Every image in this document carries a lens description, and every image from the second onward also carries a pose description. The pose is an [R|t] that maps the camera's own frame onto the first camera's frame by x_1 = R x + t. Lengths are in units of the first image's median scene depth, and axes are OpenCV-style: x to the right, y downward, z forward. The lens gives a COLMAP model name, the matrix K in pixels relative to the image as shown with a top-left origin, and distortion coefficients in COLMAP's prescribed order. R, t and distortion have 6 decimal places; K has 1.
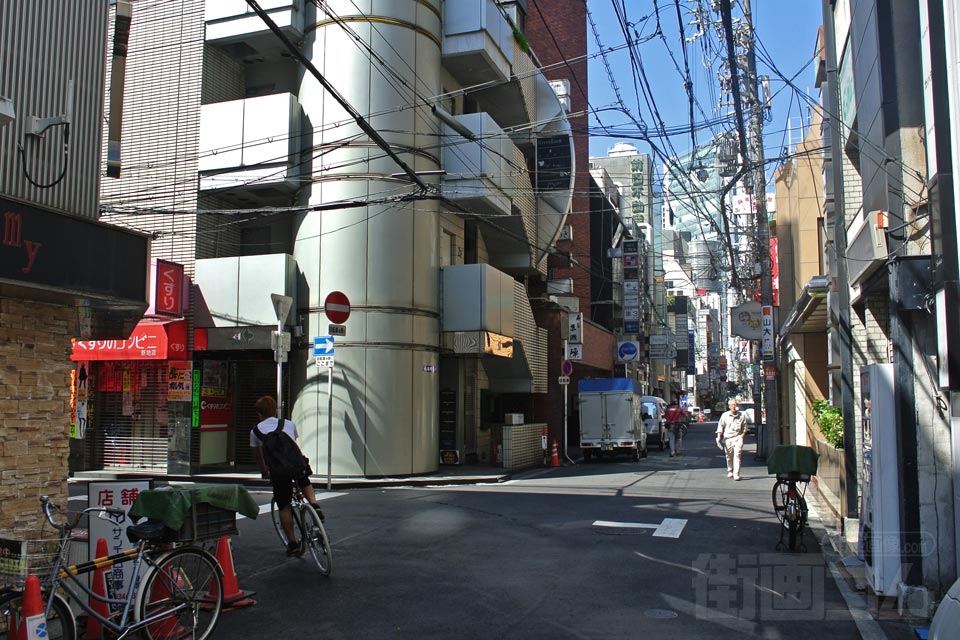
lens RADIAL K [[854.8, 0, 480.5], [0, 854.8, 319.6], [0, 0, 1]] dist [-0.007966, -0.002811]
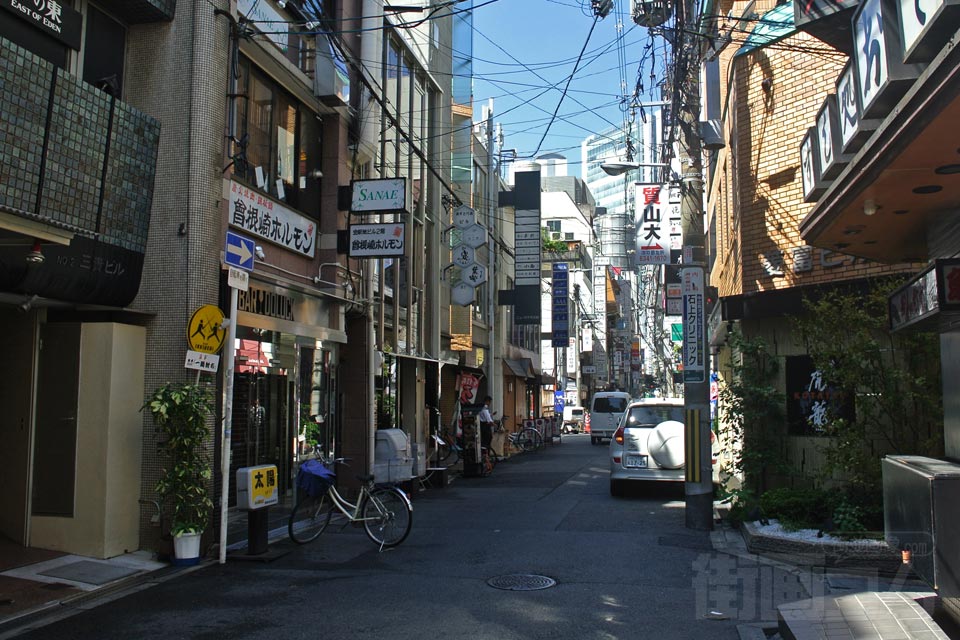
lens RADIAL K [[854.8, 0, 480.0], [0, 854.8, 318.3], [0, 0, 1]] dist [-0.007966, -0.002811]
pose [[0.996238, 0.007774, 0.086312, 0.120744], [-0.008013, 0.999965, 0.002429, 0.036832], [-0.086290, -0.003111, 0.996265, 0.383087]]
